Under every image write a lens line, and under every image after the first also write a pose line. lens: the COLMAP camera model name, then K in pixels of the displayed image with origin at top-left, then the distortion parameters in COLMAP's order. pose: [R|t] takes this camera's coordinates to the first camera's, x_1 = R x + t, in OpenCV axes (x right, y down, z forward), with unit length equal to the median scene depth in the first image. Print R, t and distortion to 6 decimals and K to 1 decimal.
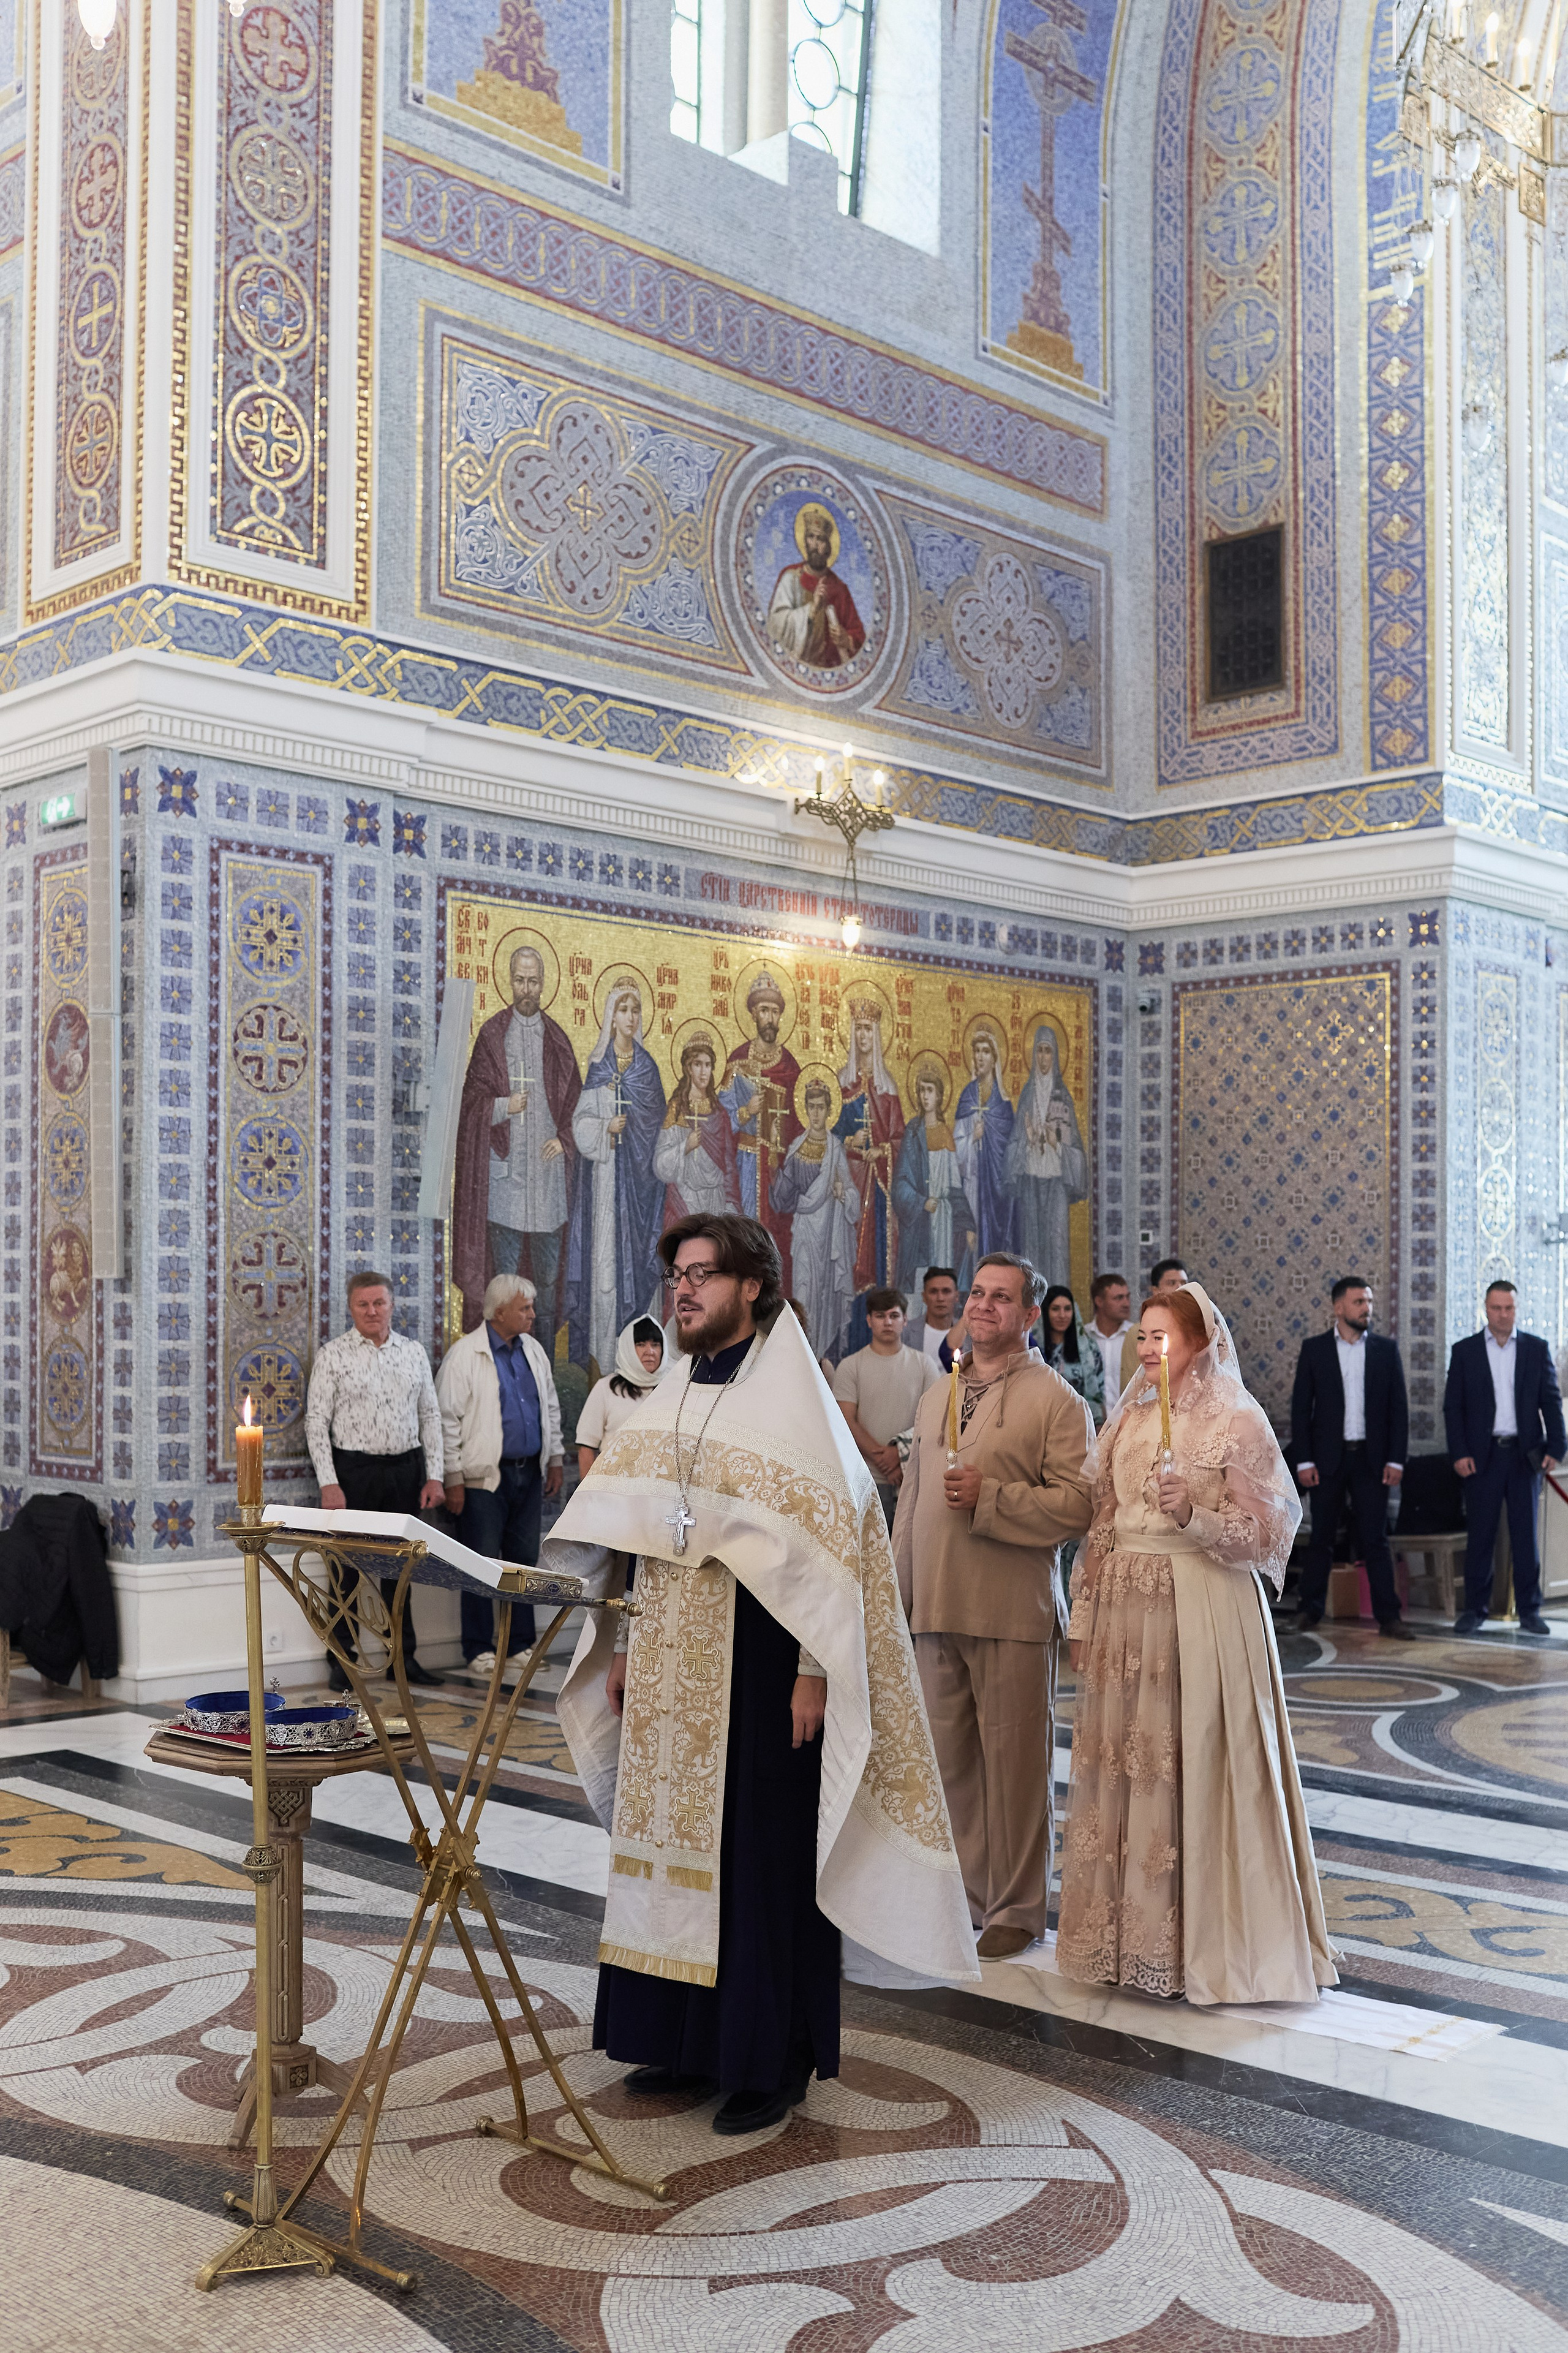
lens RADIAL K [[2539.0, 0, 950.9], [0, 2539.0, 1277.0], [0, 0, 1]] dist [-0.080681, -0.023627]
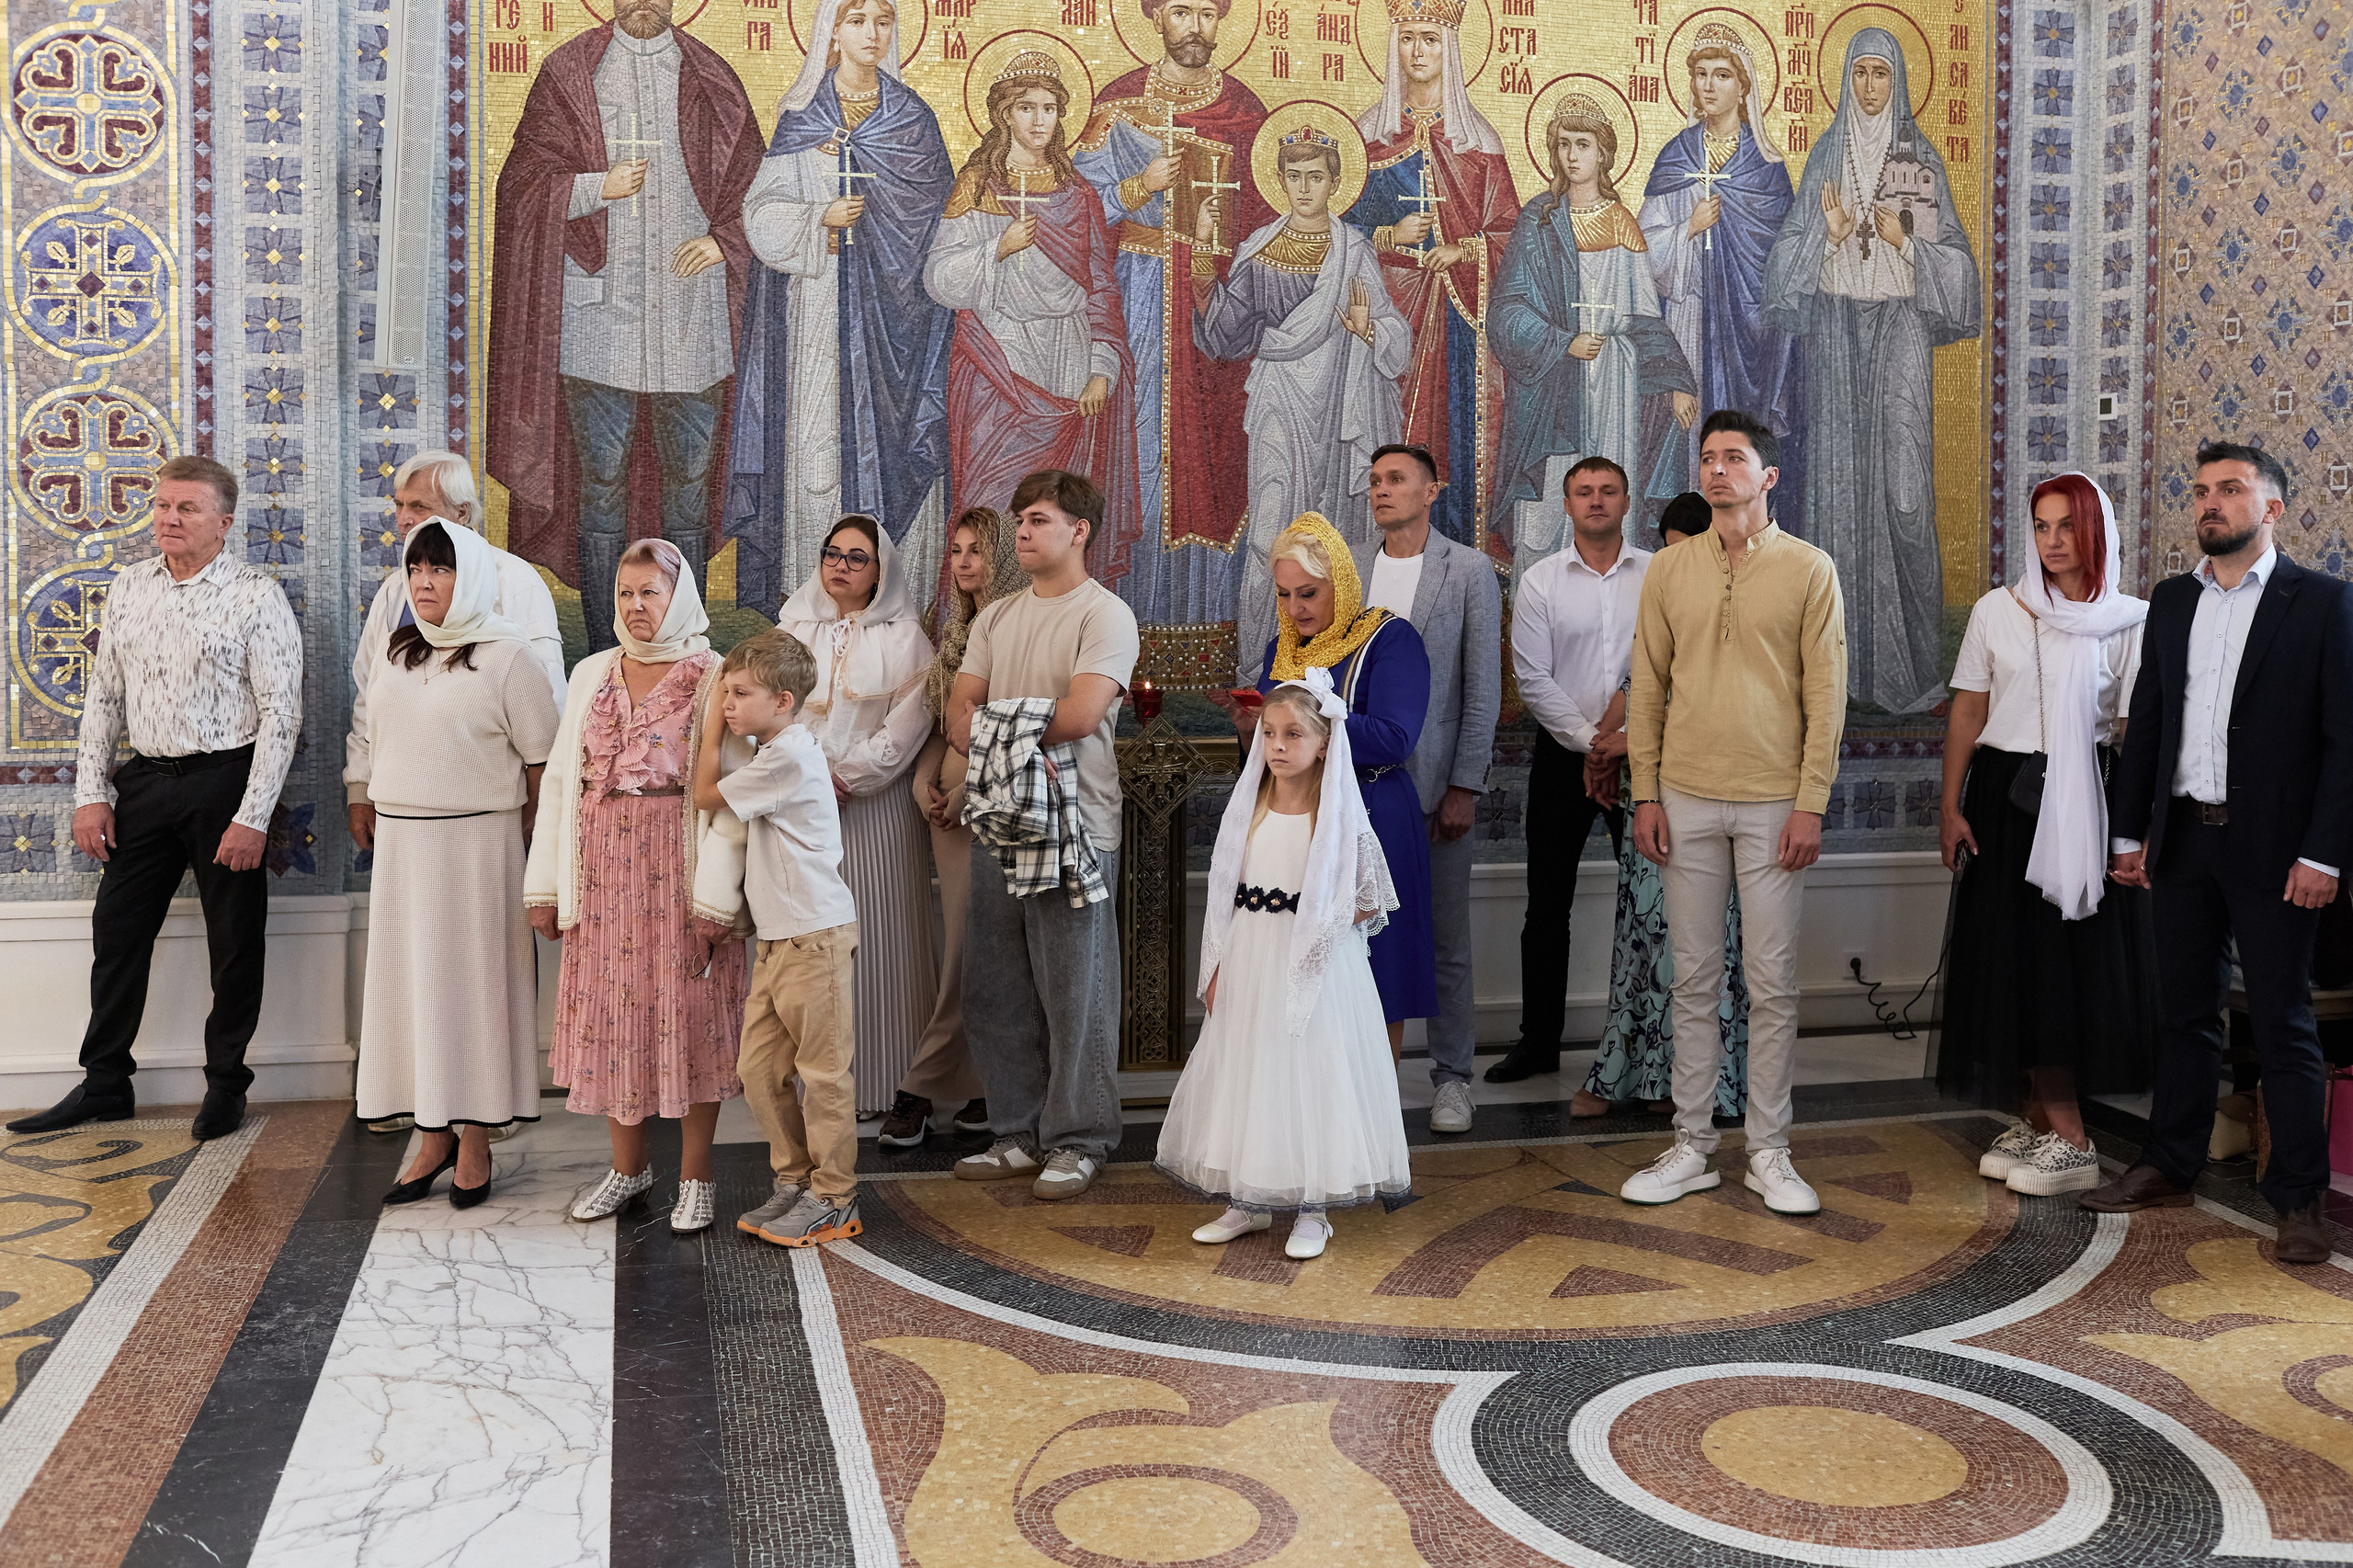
lens RADIAL K [[2380.0, 0, 1258.5], [0, 2380.0, 711.0], [0, 0, 1]] dist [-0.116628, 0.146449]
pose [[0.823139, 0.030345, -0.567029, 0.275626], [0.003424, 0.998288, 0.058394, 0.025837], [0.567830, -0.050008, 0.821625, 0.603208]]
